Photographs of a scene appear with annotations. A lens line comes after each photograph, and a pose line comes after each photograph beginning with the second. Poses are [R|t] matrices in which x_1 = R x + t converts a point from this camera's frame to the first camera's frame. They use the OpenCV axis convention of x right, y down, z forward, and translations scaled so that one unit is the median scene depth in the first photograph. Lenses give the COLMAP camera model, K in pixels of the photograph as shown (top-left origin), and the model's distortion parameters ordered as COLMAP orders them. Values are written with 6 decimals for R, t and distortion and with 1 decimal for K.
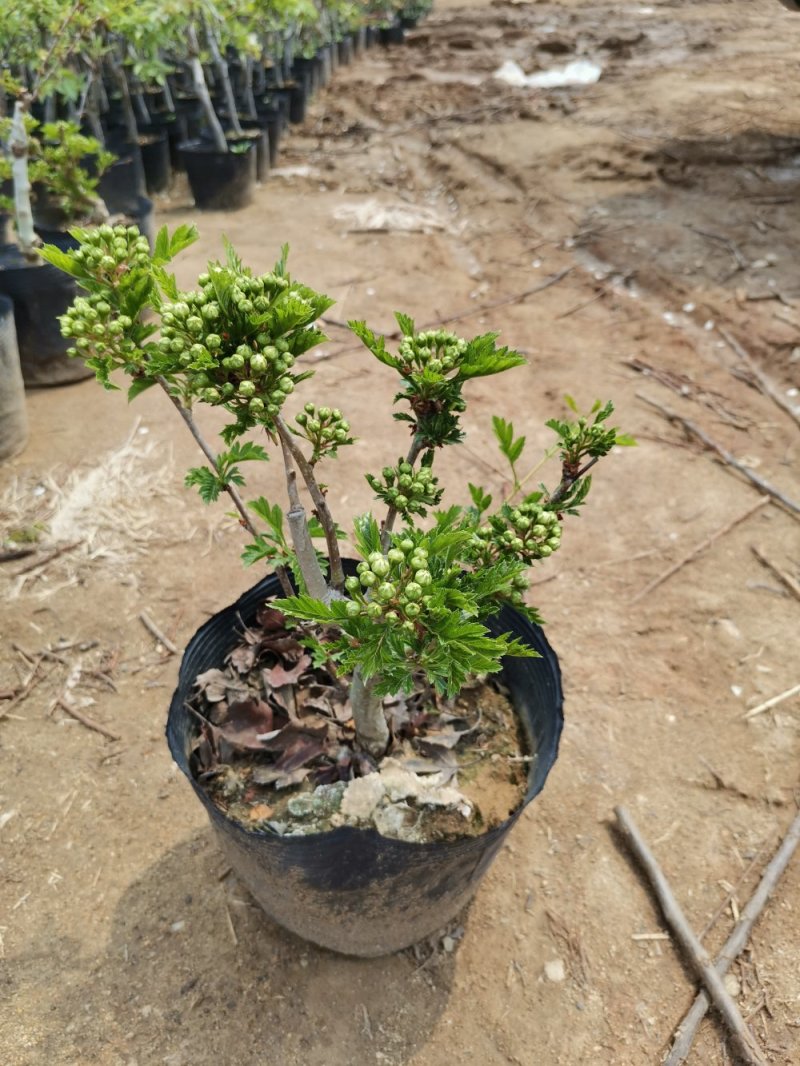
lens RADIAL K [[812.9, 0, 400.0], [0, 812.9, 533.0], [0, 0, 1]] dist [0.100289, -0.141829]
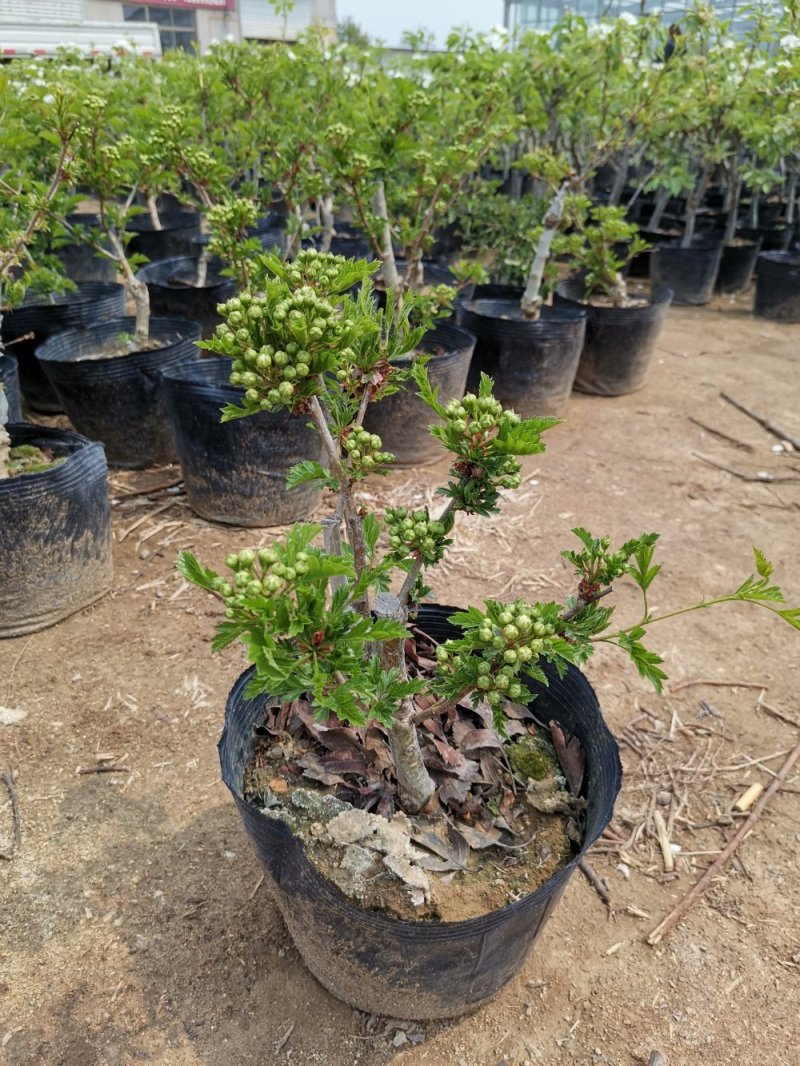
lens RADIAL K [[812.9, 0, 400.0], [0, 812.9, 533.0], [0, 0, 1]] dist [0.100289, -0.141829]
pose [[0.744200, 0.358596, -0.563538, 0.406341], [-0.414836, 0.909374, 0.030836, -0.057681], [0.523525, 0.210828, 0.825514, 0.110674]]
